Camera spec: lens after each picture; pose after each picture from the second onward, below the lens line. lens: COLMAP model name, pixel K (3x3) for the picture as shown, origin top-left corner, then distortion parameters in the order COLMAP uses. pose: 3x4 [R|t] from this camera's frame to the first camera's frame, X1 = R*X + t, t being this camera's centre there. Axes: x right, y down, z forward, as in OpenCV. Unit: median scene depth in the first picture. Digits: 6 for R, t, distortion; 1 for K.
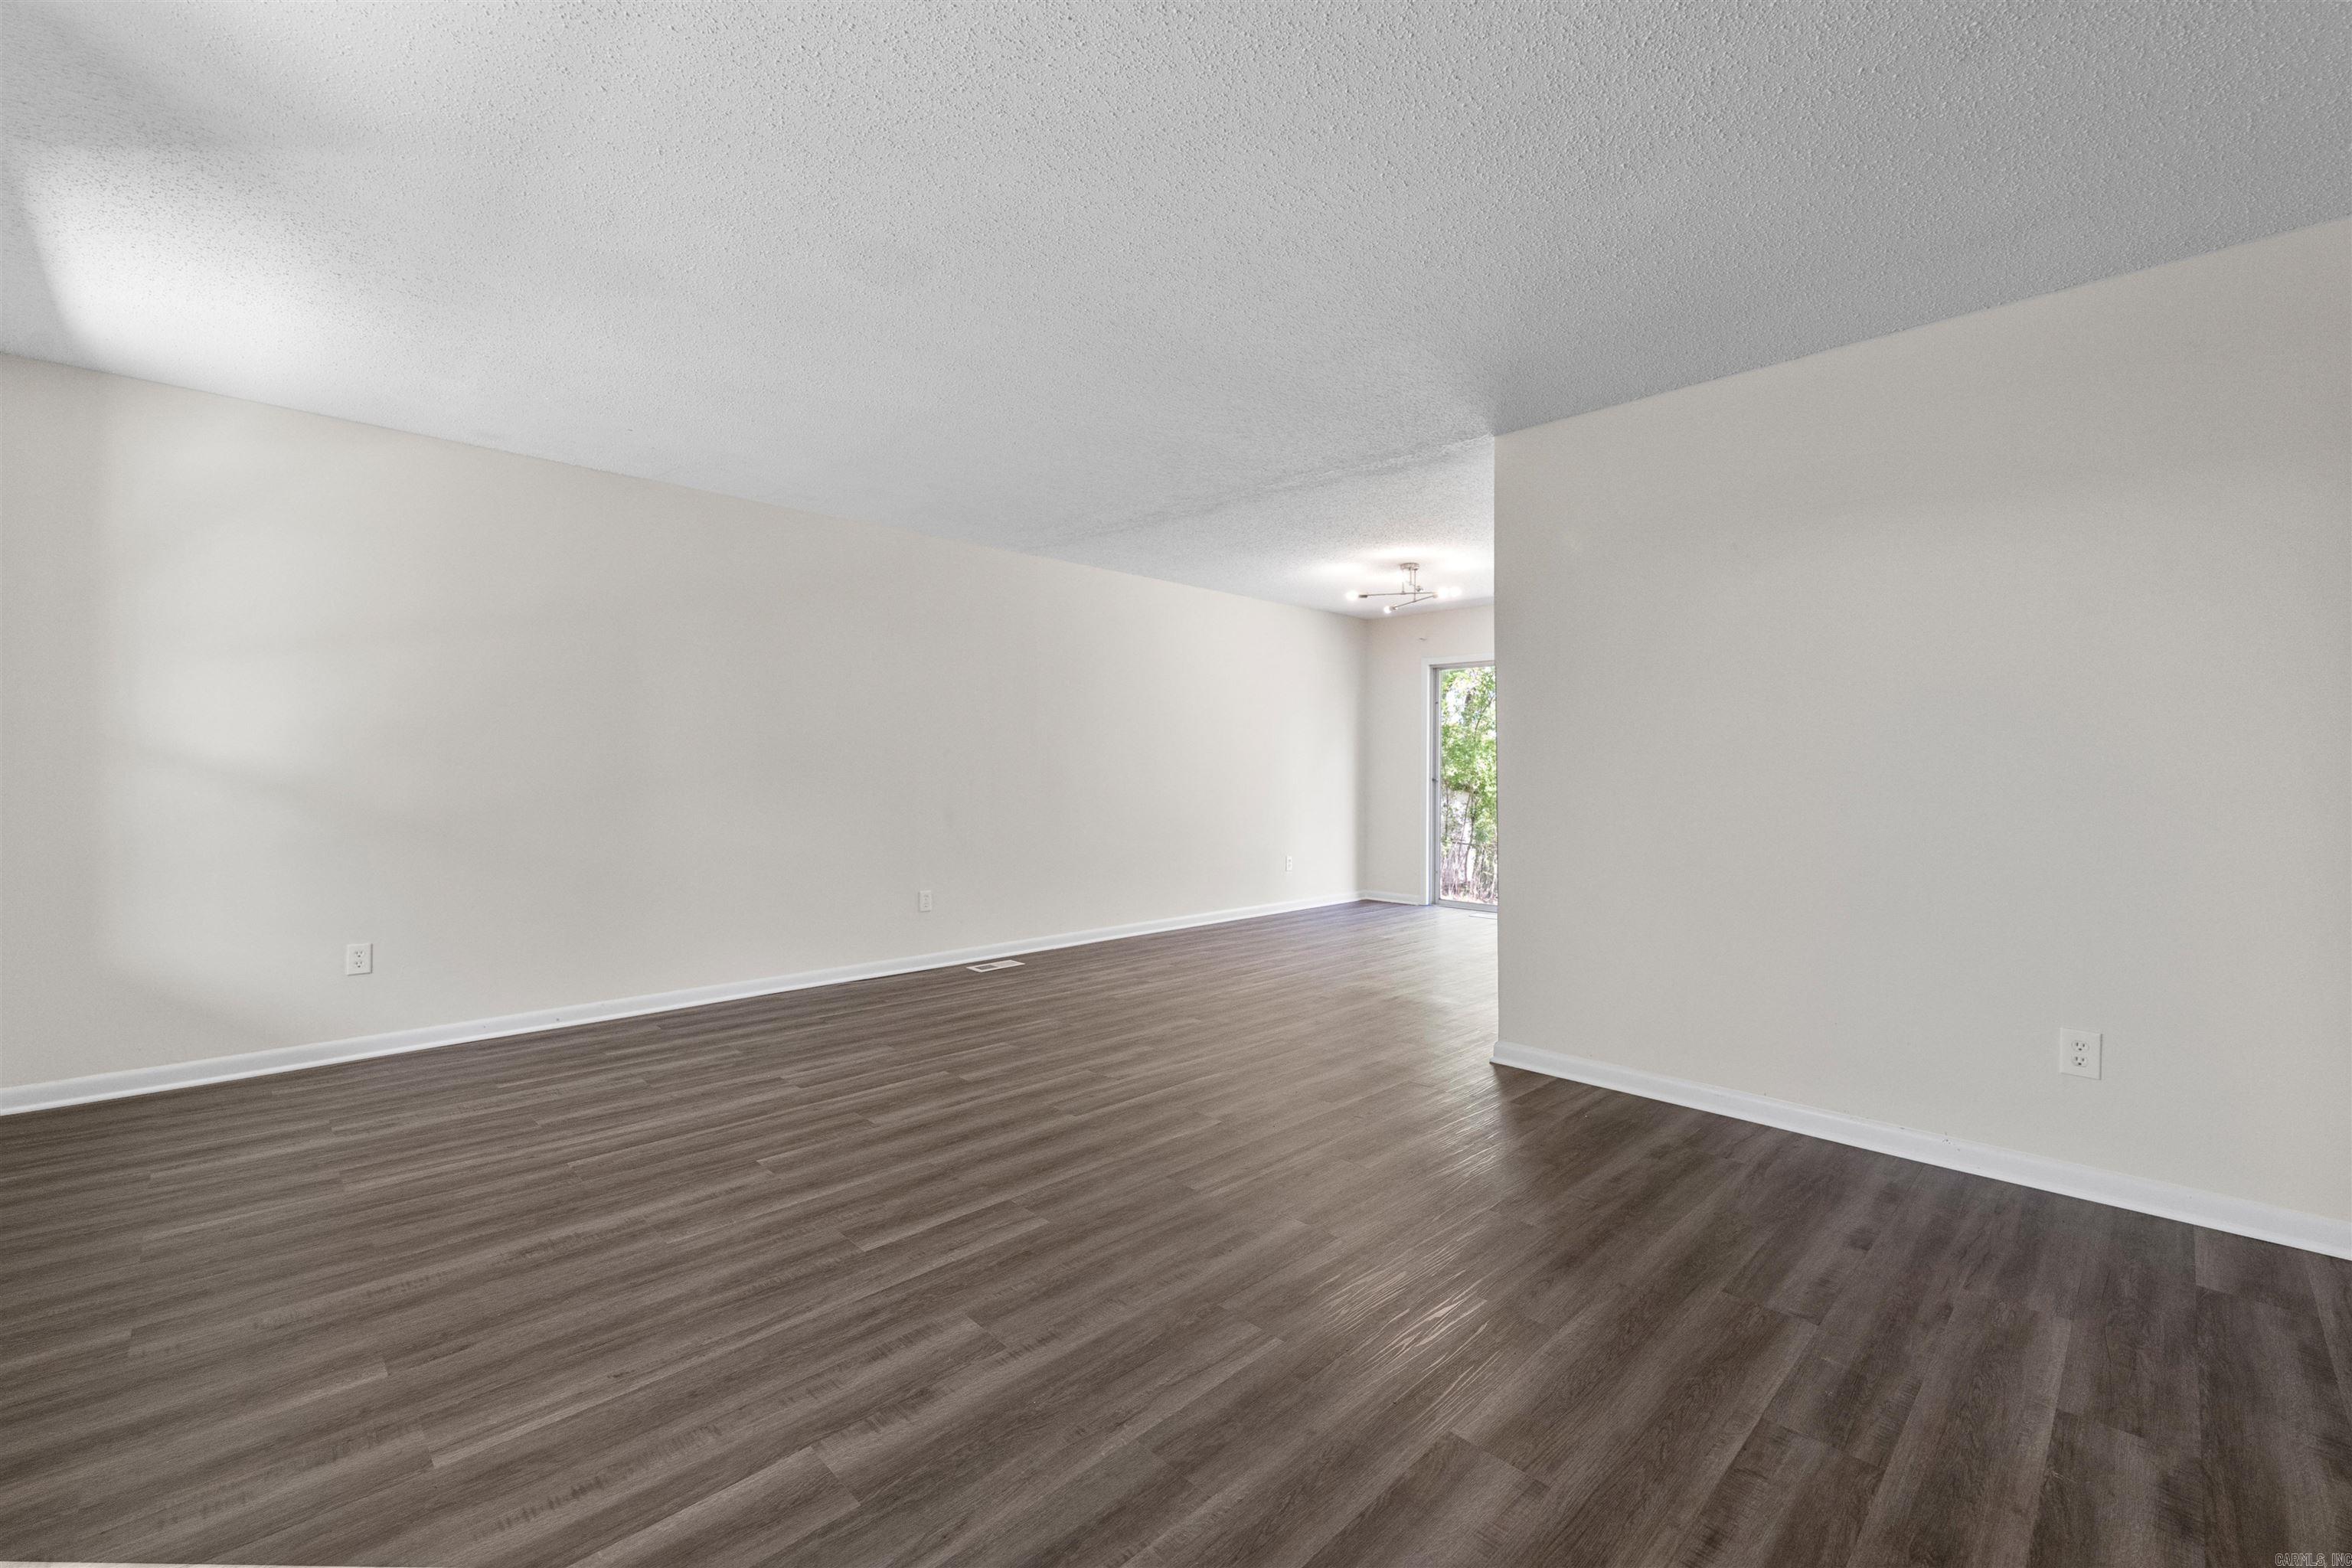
lens RADIAL K [[957.1, 0, 1176.1], [0, 957.1, 771.5], [0, 0, 1]] dist [-0.001198, -0.000448]
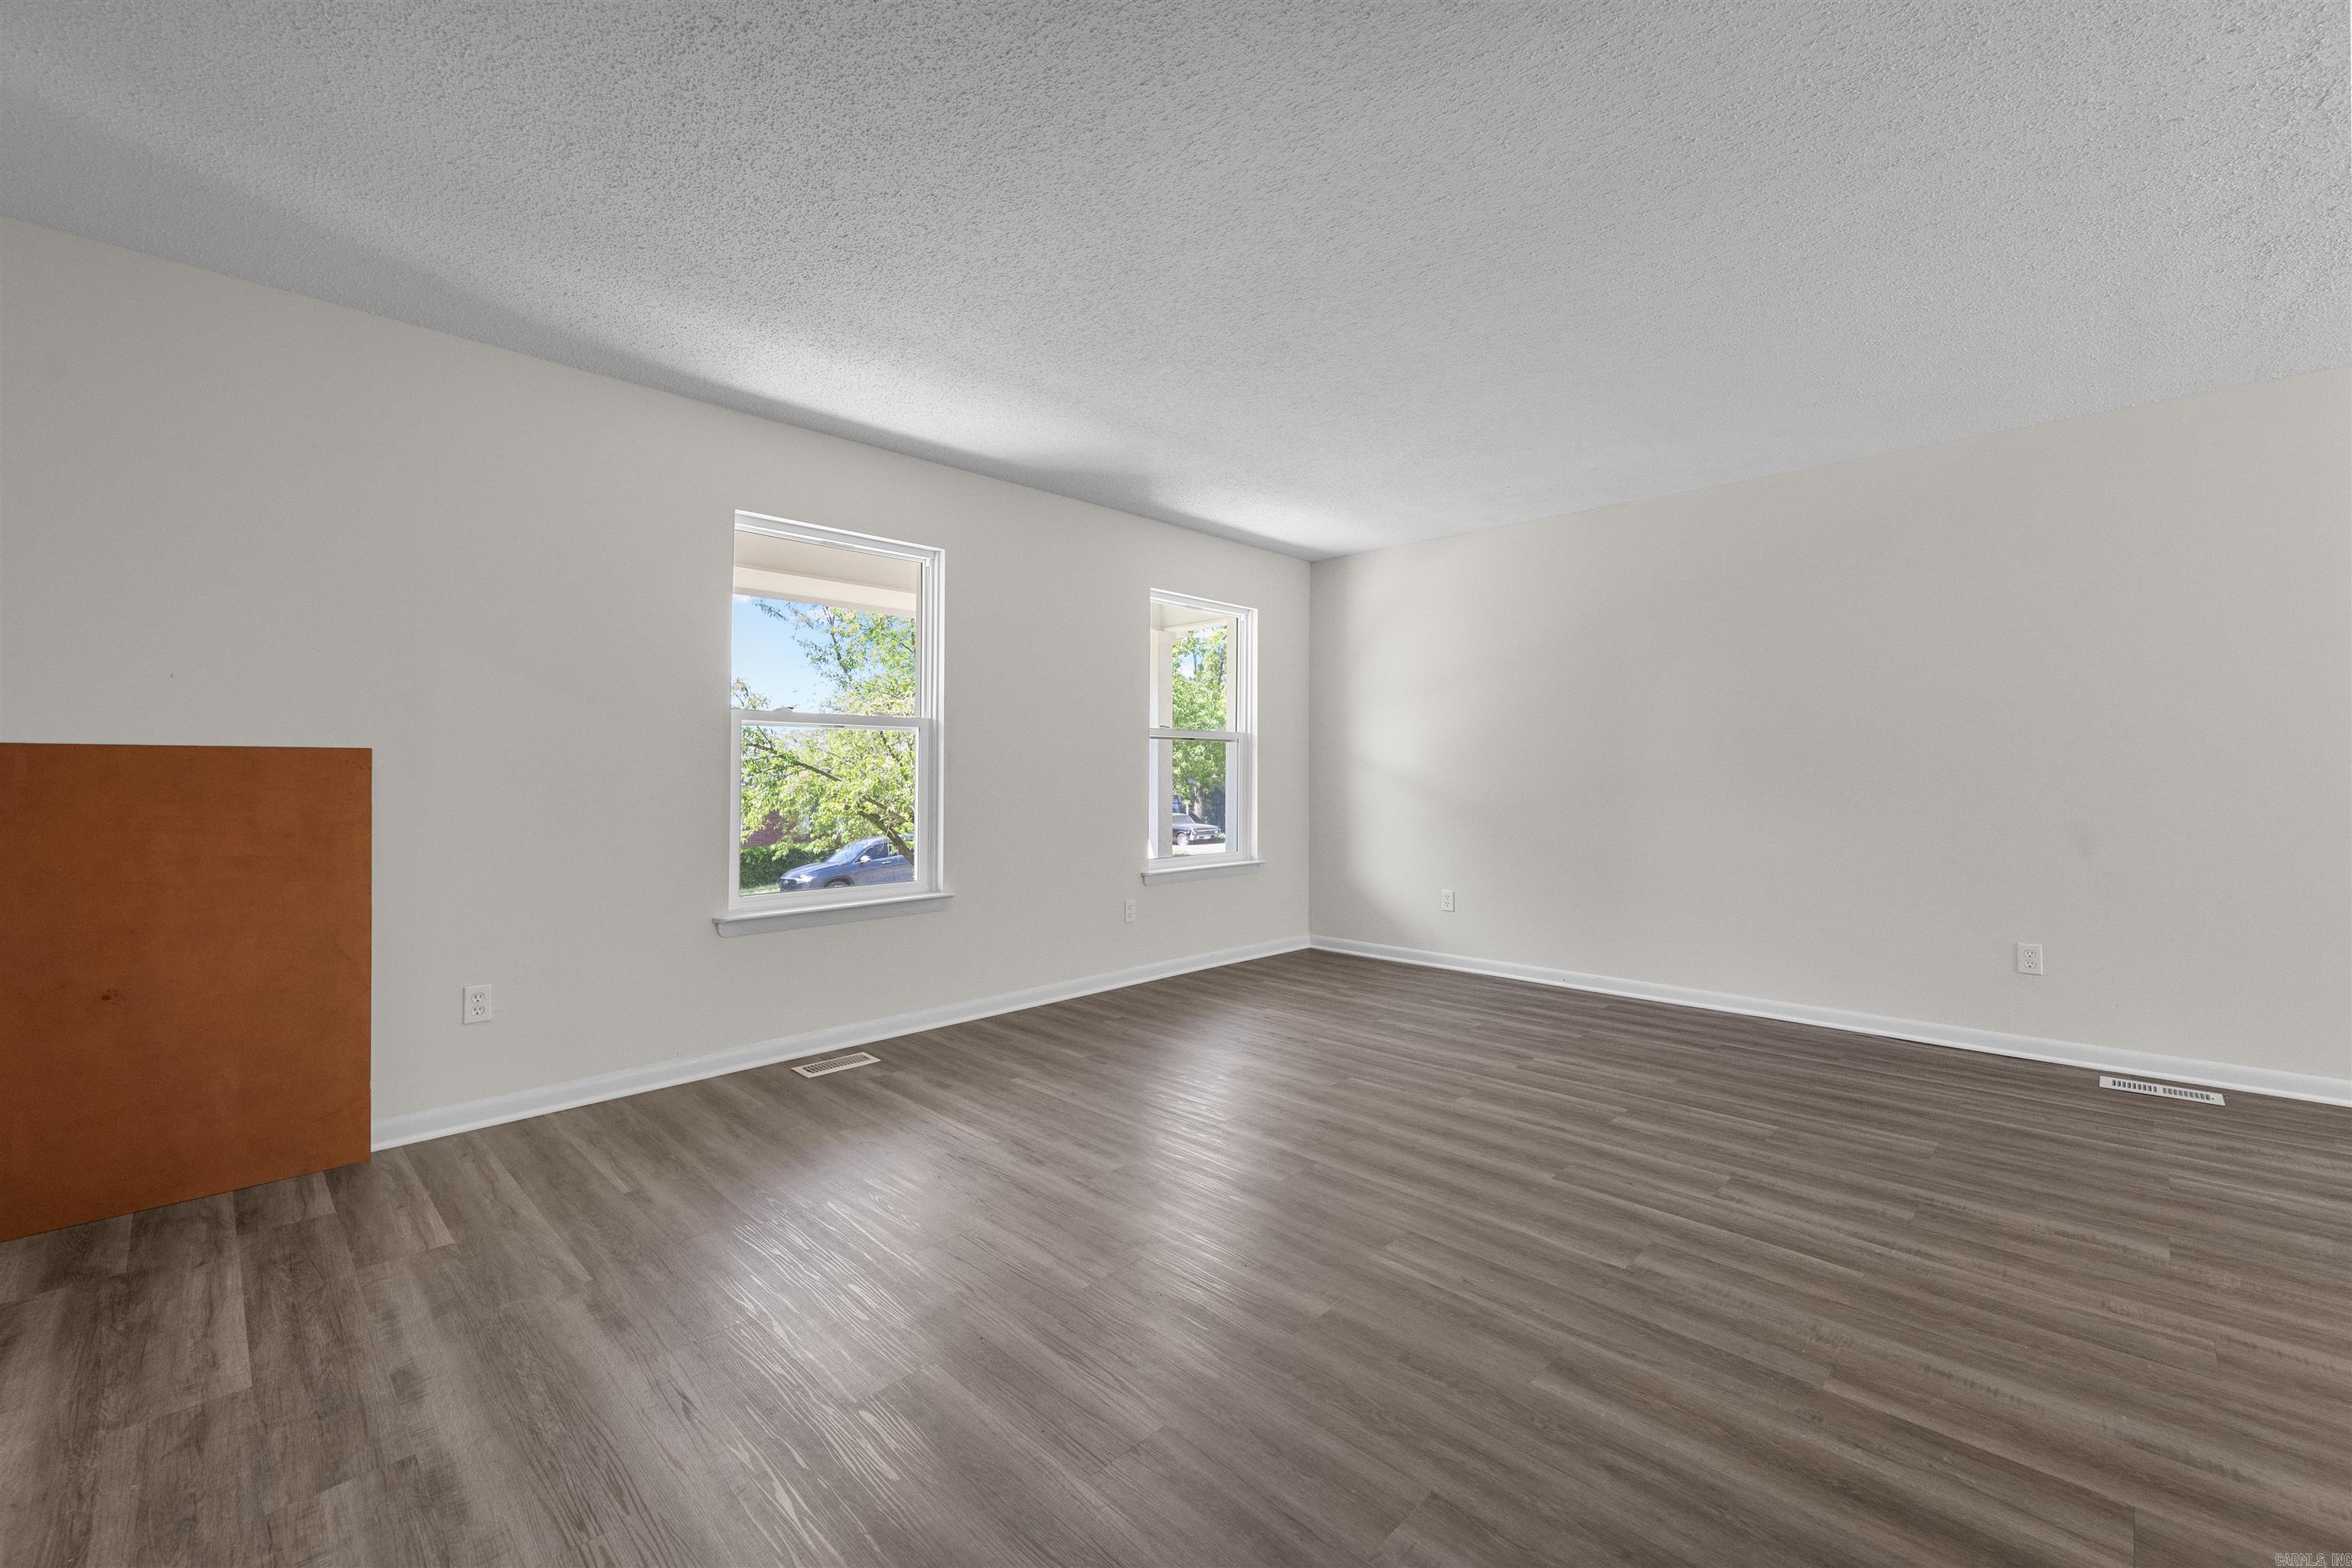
lens RADIAL K [[957.1, 0, 1176.1], [0, 957.1, 782.3], [0, 0, 1]] dist [-0.001198, -0.000448]
pose [[0.042072, 0.008381, -0.999079, 0.670863], [-0.005903, 0.999949, 0.008139, 0.007857], [0.999097, 0.005555, 0.042119, 0.593502]]
